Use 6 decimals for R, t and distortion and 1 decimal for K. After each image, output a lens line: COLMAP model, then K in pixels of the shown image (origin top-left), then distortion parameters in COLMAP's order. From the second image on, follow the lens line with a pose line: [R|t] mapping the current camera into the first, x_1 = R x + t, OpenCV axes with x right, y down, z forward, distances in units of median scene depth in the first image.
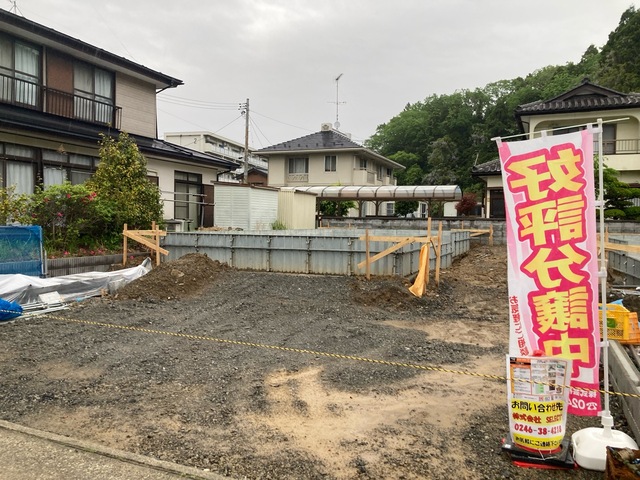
lens RADIAL K [[526.0, 0, 320.0], [0, 526.0, 240.0], [0, 0, 1]] dist [0.009249, 0.001865]
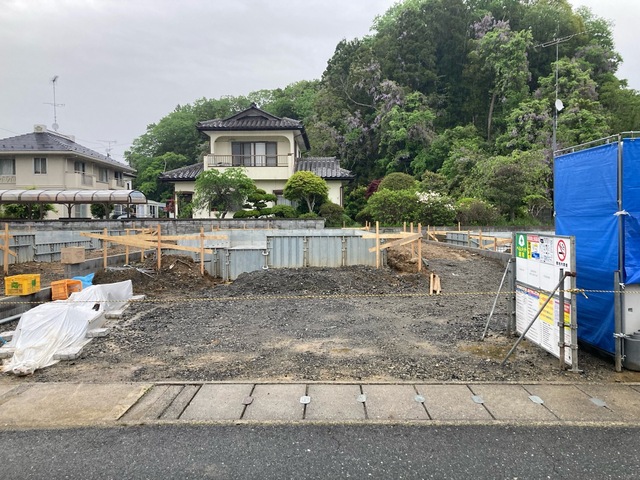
lens RADIAL K [[526.0, 0, 320.0], [0, 526.0, 240.0], [0, 0, 1]] dist [0.009249, 0.001865]
pose [[0.925008, -0.028462, 0.378881, 0.115537], [0.028879, 0.999572, 0.004584, 0.005276], [-0.378850, 0.006701, 0.925434, -0.113286]]
